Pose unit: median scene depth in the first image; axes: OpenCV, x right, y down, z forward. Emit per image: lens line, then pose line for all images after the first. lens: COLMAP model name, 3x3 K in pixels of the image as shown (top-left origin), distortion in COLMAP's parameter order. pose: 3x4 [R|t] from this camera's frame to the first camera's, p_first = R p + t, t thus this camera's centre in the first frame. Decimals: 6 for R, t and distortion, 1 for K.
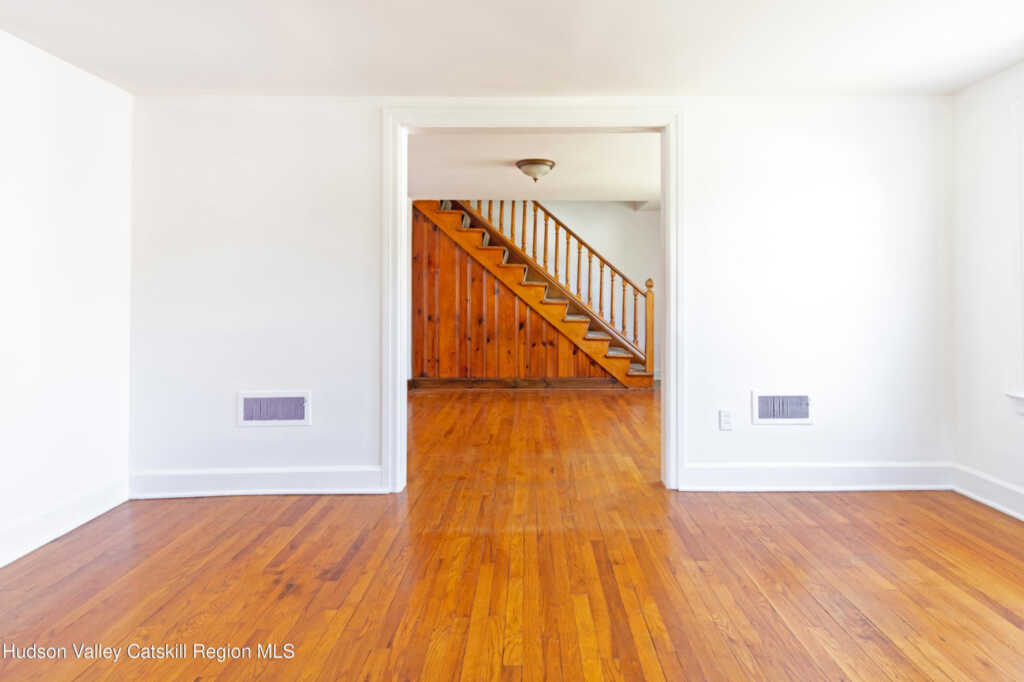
lens RADIAL K [[550.7, 0, 536.3], [0, 550.7, 292.6], [0, 0, 1]] dist [0.003986, 0.000899]
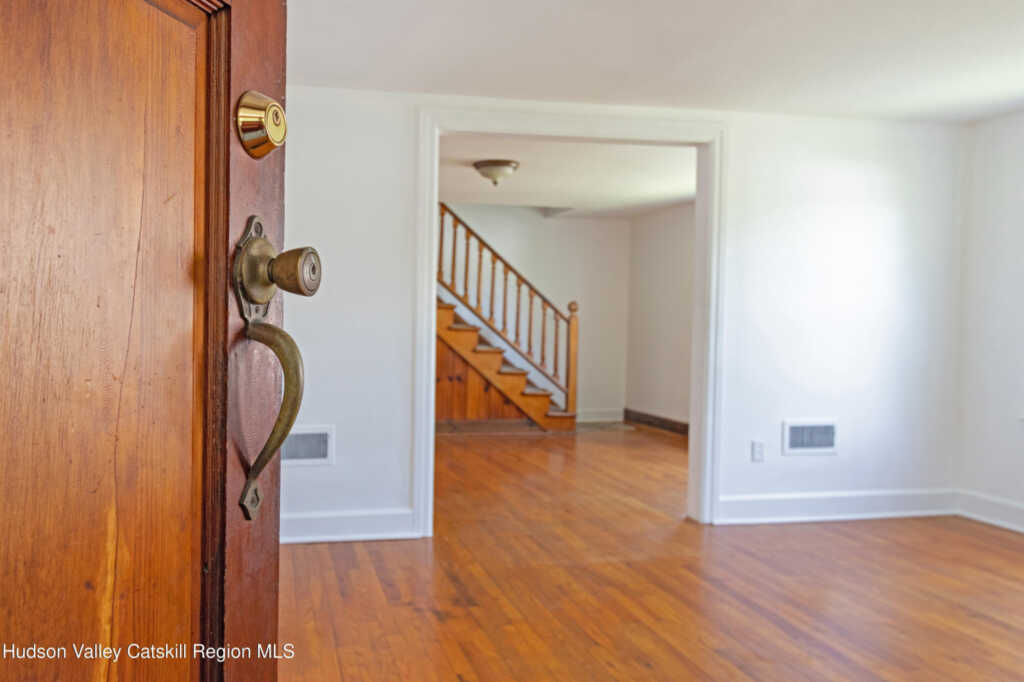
lens RADIAL K [[762.6, 0, 403.2], [0, 762.6, 346.5], [0, 0, 1]] dist [-0.000361, -0.003772]
pose [[0.986843, 0.004284, 0.161628, -0.477742], [-0.010817, 0.999159, 0.039562, 0.001409], [-0.161322, -0.040790, 0.986058, -0.208749]]
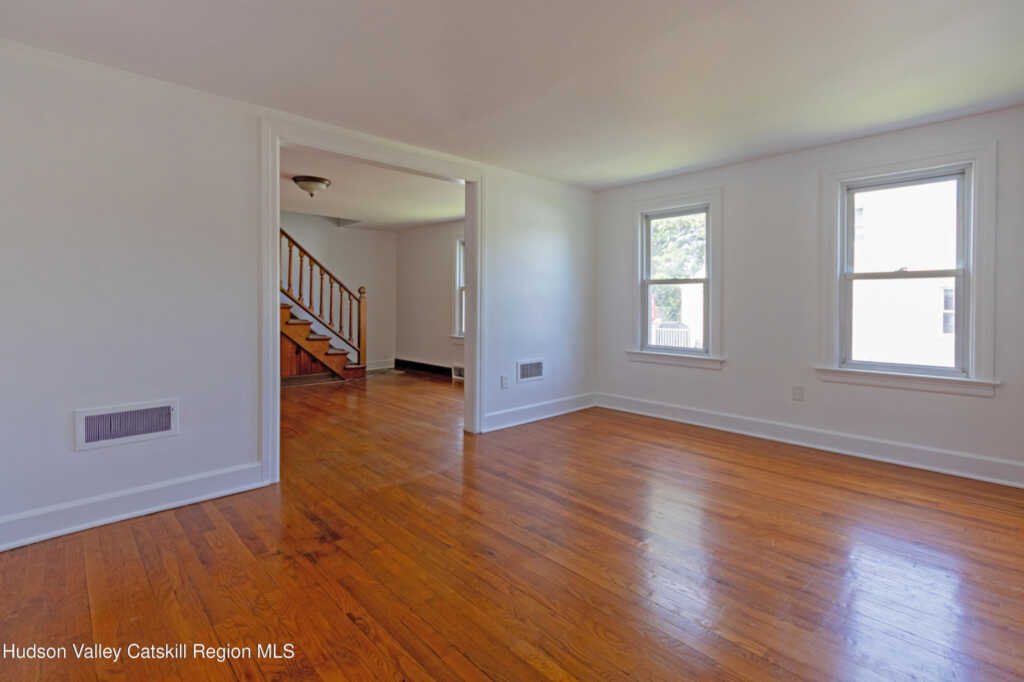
lens RADIAL K [[483.9, 0, 526.3], [0, 483.9, 312.6], [0, 0, 1]] dist [0.001051, -0.001631]
pose [[0.724750, -0.010464, 0.688932, -0.523626], [-0.009255, 0.999647, 0.024919, 0.004229], [-0.688950, -0.024436, 0.724397, -0.010392]]
